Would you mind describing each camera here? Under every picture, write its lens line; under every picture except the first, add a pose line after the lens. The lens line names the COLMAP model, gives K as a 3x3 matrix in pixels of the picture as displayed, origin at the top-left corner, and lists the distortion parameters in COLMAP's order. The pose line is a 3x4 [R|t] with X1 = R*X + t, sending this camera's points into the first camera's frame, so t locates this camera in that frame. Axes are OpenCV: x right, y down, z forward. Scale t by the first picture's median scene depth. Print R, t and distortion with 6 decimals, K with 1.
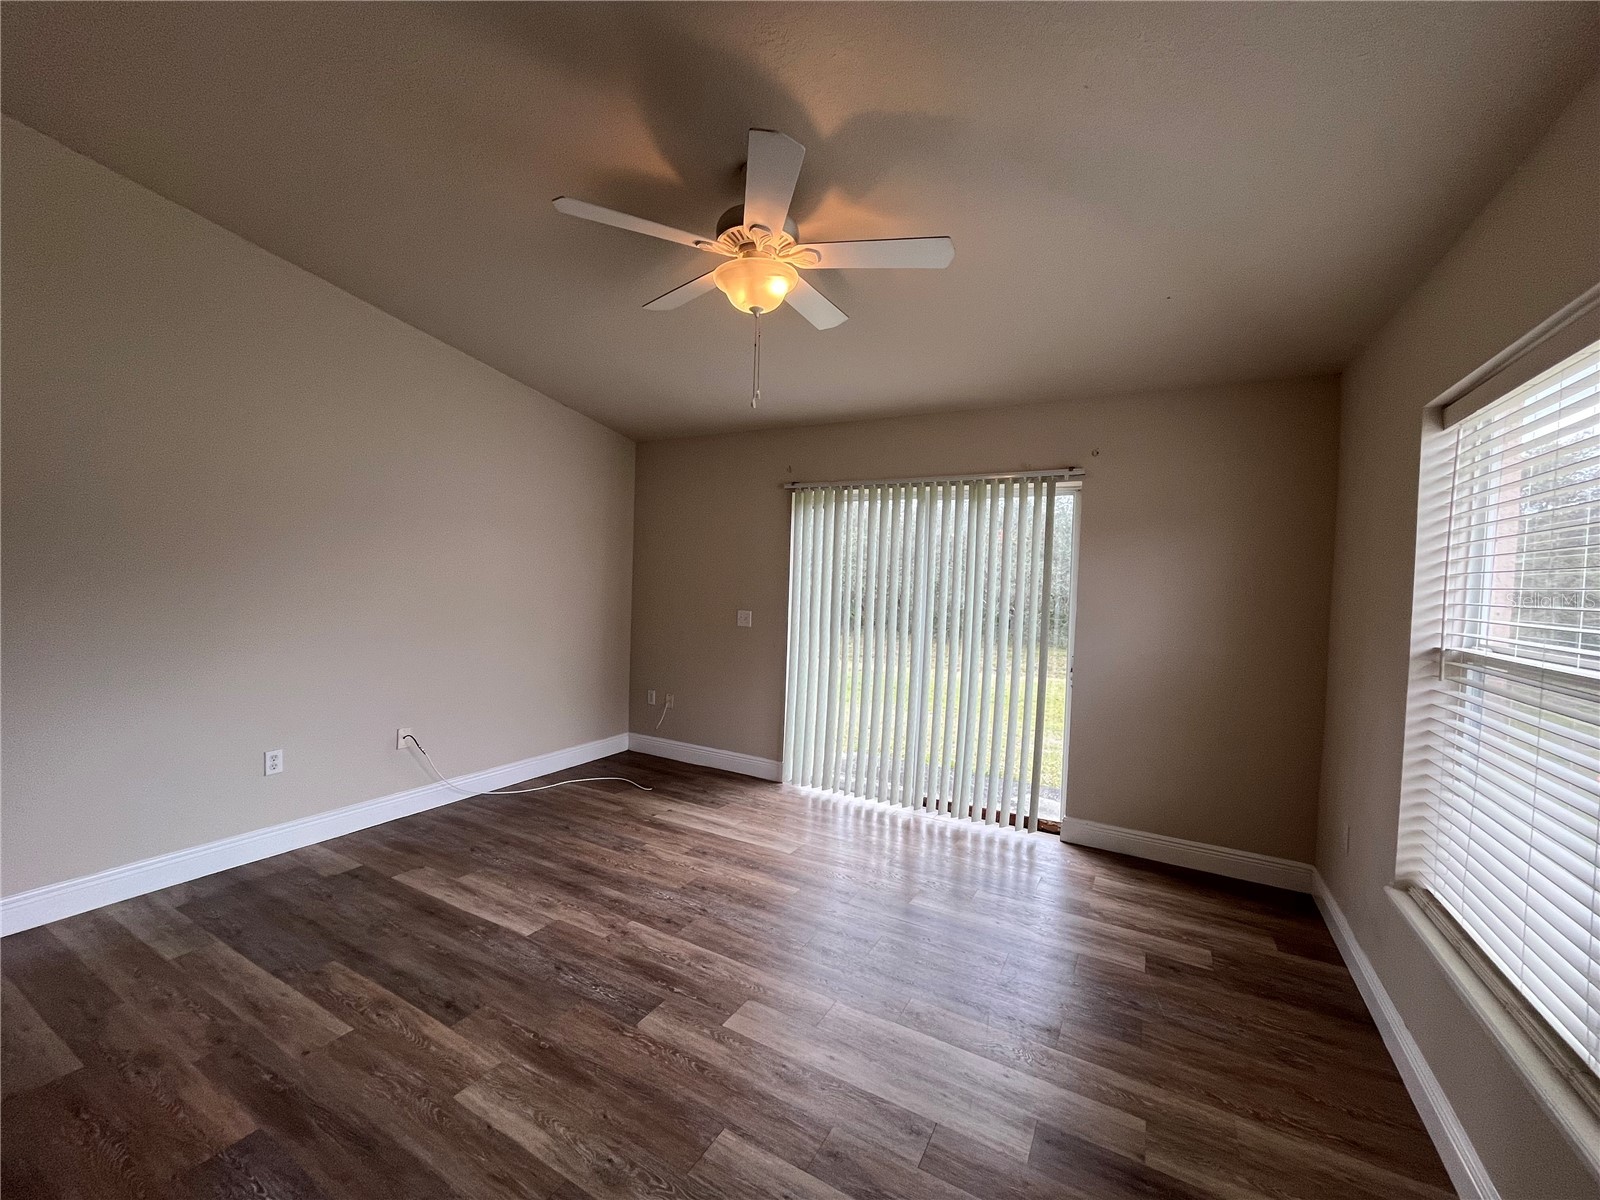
lens RADIAL K [[652.2, 0, 796.9], [0, 652.2, 599.0], [0, 0, 1]] dist [-0.003274, -0.000004]
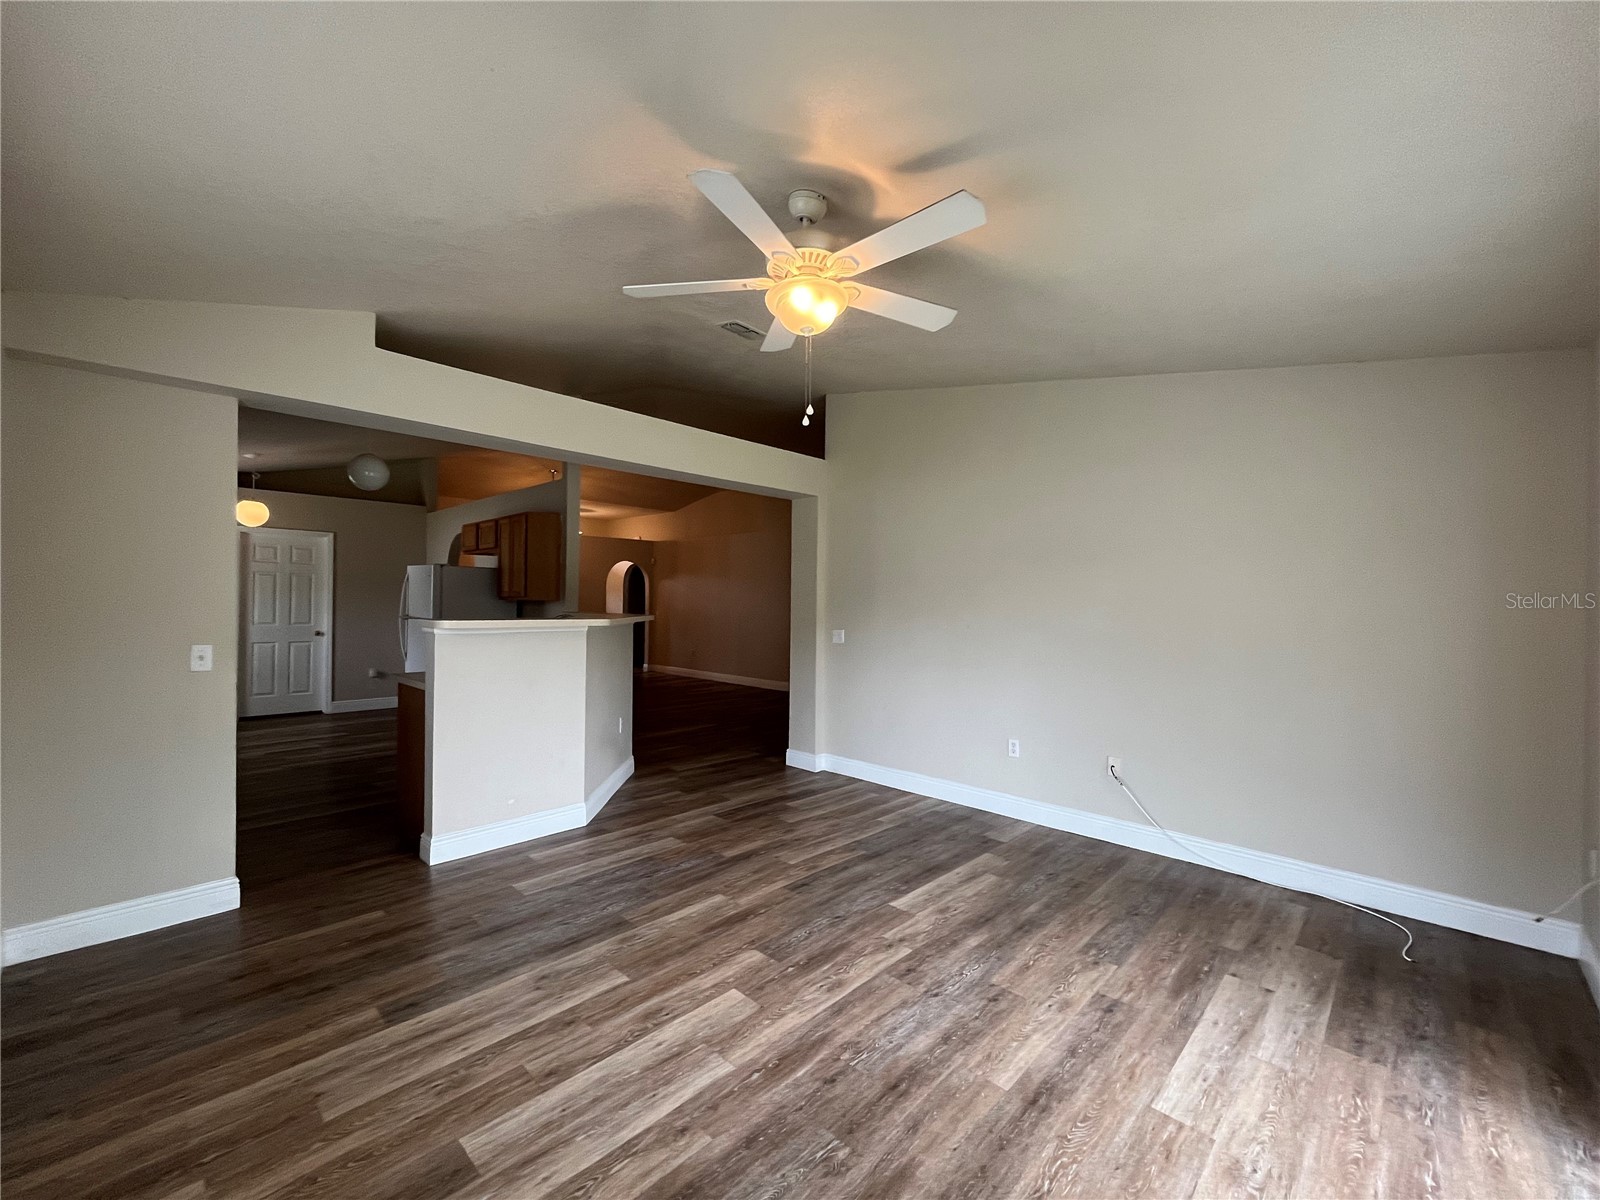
lens RADIAL K [[652.2, 0, 796.9], [0, 652.2, 599.0], [0, 0, 1]] dist [-0.003274, -0.000004]
pose [[-0.254941, -0.042980, -0.966001, 0.754455], [-0.053257, 0.998119, -0.030354, 0.005323], [0.965489, 0.043708, -0.256751, 1.051852]]
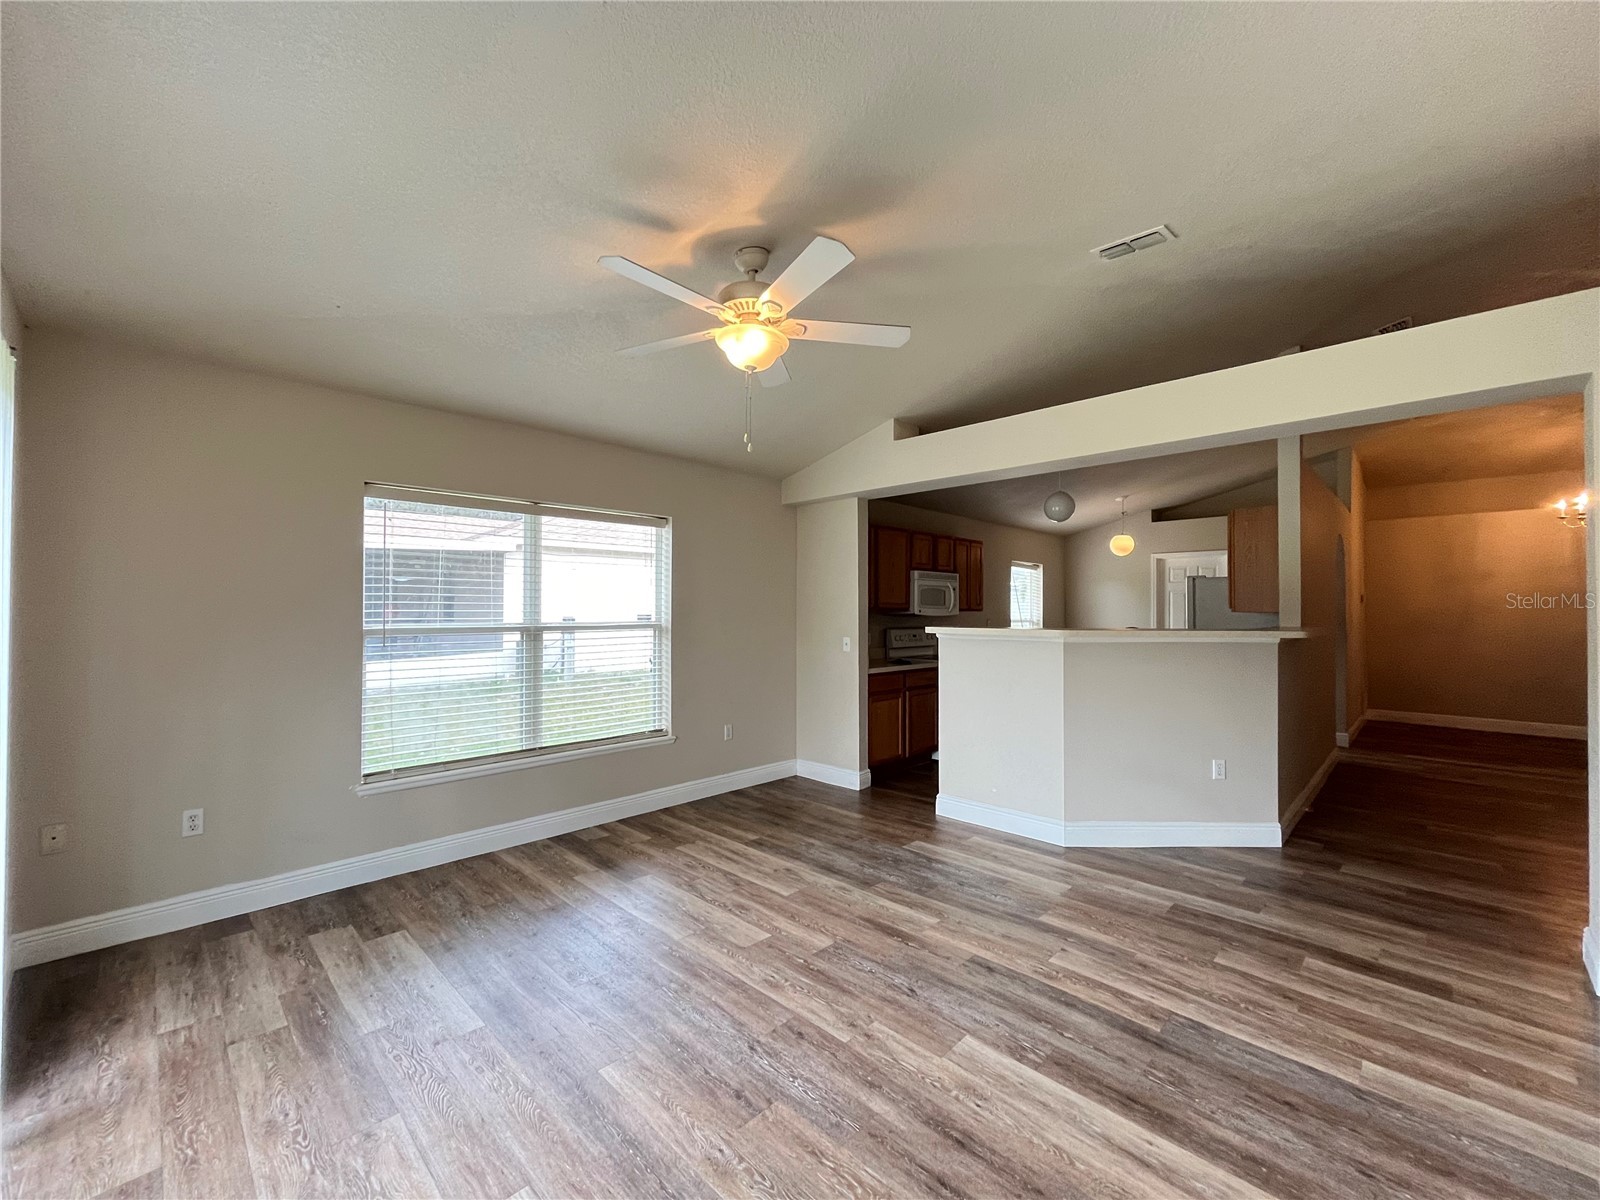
lens RADIAL K [[652.2, 0, 796.9], [0, 652.2, 599.0], [0, 0, 1]] dist [-0.003274, -0.000004]
pose [[-0.963209, -0.033425, 0.266668, -0.383855], [-0.028573, 0.999348, 0.022056, -0.052059], [-0.267231, 0.013625, -0.963536, 1.745007]]
